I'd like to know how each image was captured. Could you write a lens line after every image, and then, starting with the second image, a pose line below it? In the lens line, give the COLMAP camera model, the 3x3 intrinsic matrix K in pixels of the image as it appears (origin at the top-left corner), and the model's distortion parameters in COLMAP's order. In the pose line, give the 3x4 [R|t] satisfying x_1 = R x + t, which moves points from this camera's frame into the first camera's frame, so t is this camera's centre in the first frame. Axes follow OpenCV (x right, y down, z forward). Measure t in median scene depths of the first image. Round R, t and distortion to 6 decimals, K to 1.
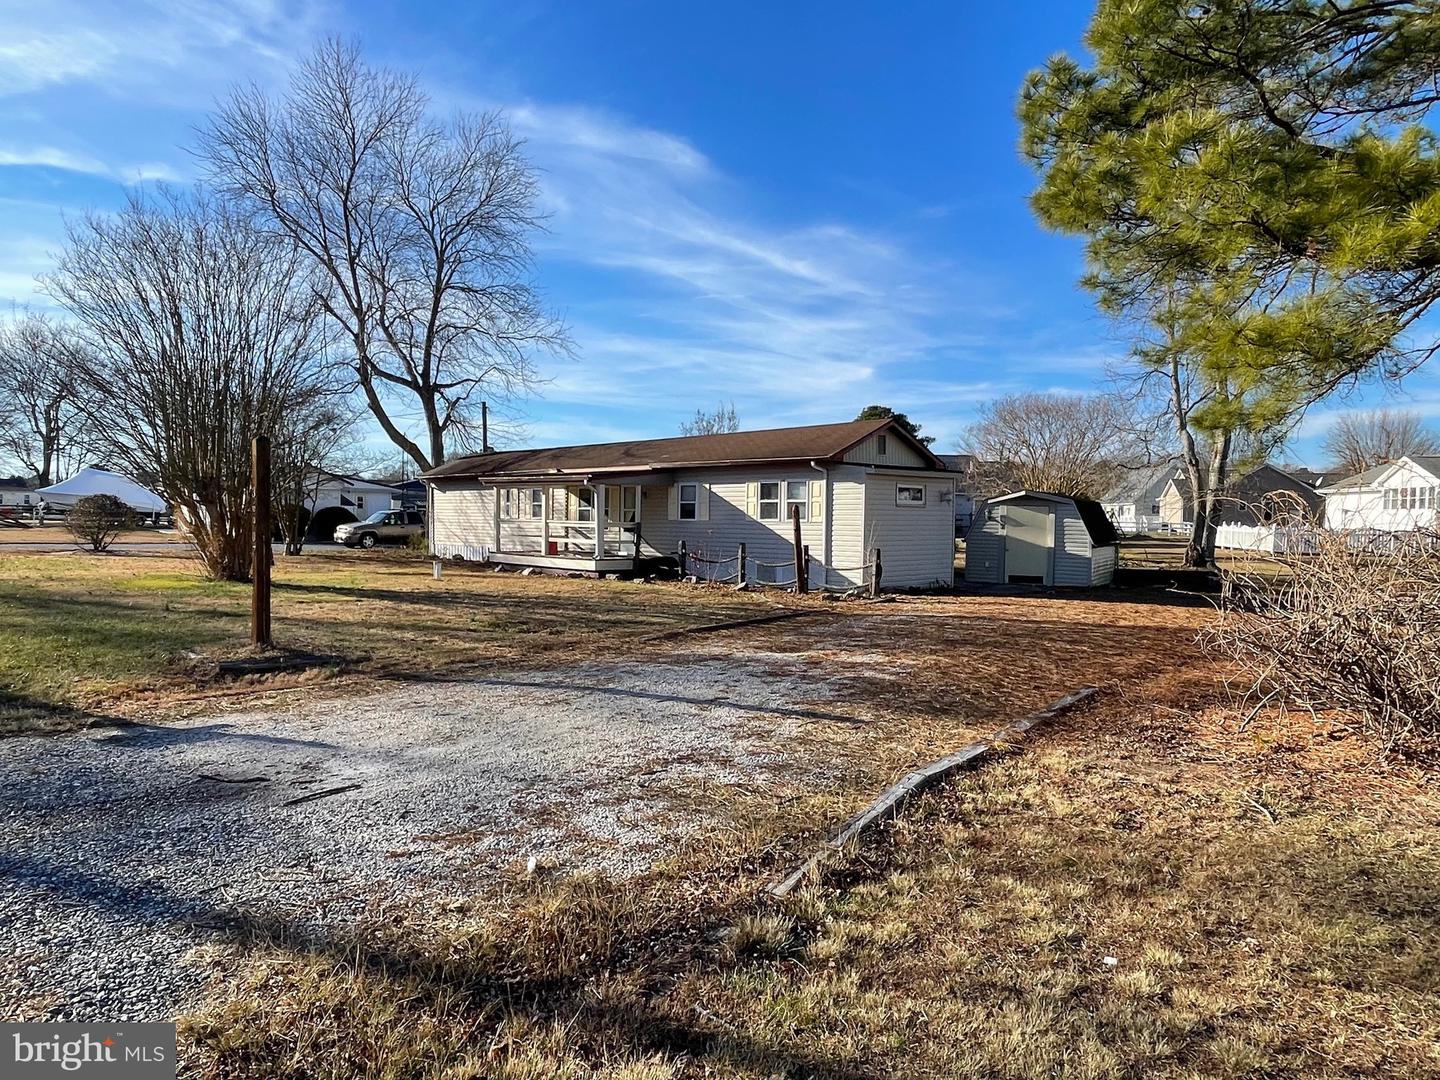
lens RADIAL K [[949.1, 0, 706.5], [0, 949.1, 540.5], [0, 0, 1]] dist [-0.004283, -0.009046]
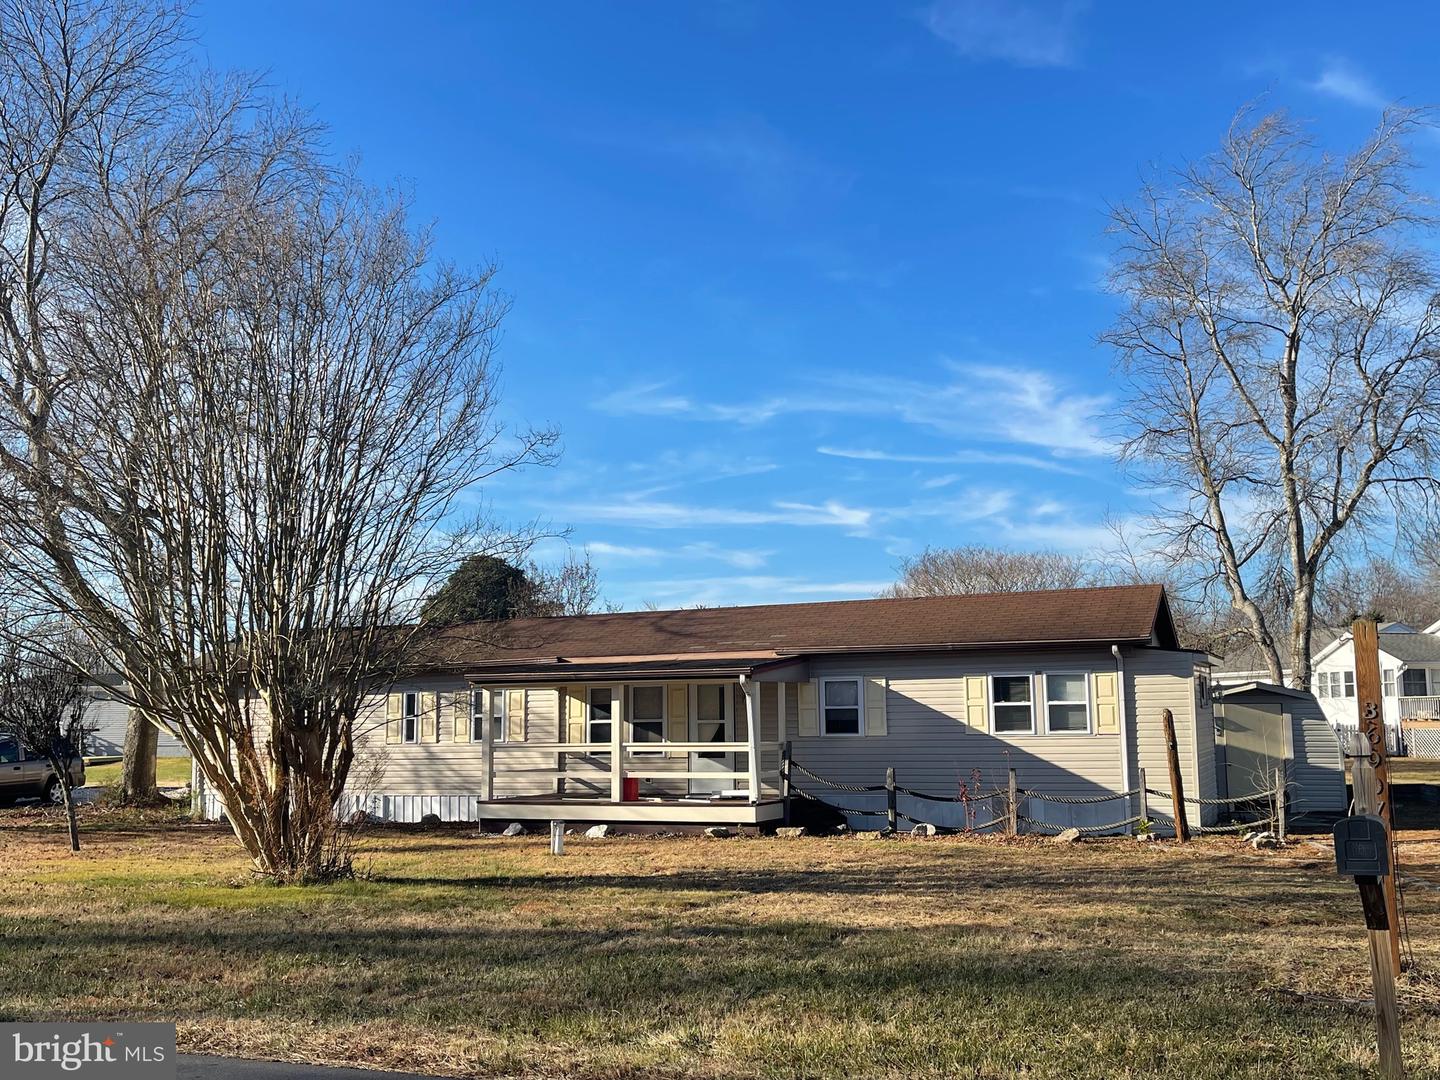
lens RADIAL K [[1413.4, 0, 727.4], [0, 1413.4, 537.3], [0, 0, 1]] dist [0.027490, 0.000000]
pose [[0.922009, 0.024646, 0.386383, -0.507089], [0.035452, 0.988405, -0.147643, -0.017027], [-0.385542, 0.149826, 0.910445, 0.145624]]
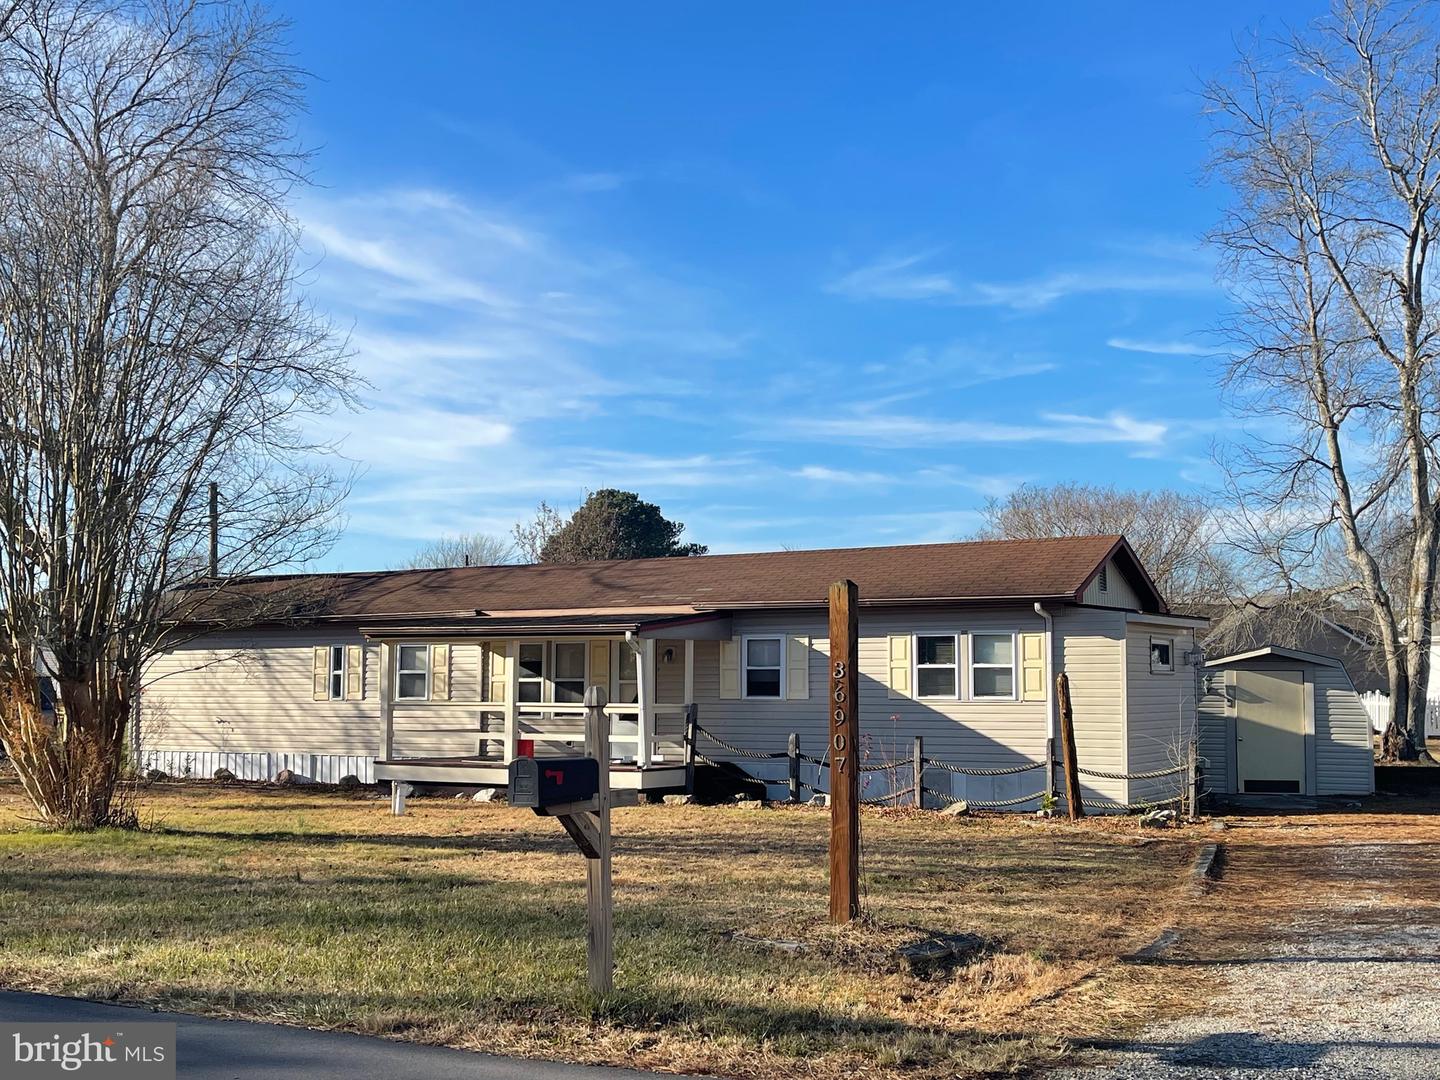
lens RADIAL K [[1690.4, 0, 719.1], [0, 1690.4, 528.5], [0, 0, 1]] dist [0.043369, 0.000000]
pose [[0.962539, 0.014361, 0.270763, -0.361023], [0.017344, 0.993291, -0.114337, -0.007450], [-0.270588, 0.114750, 0.955832, -0.010523]]
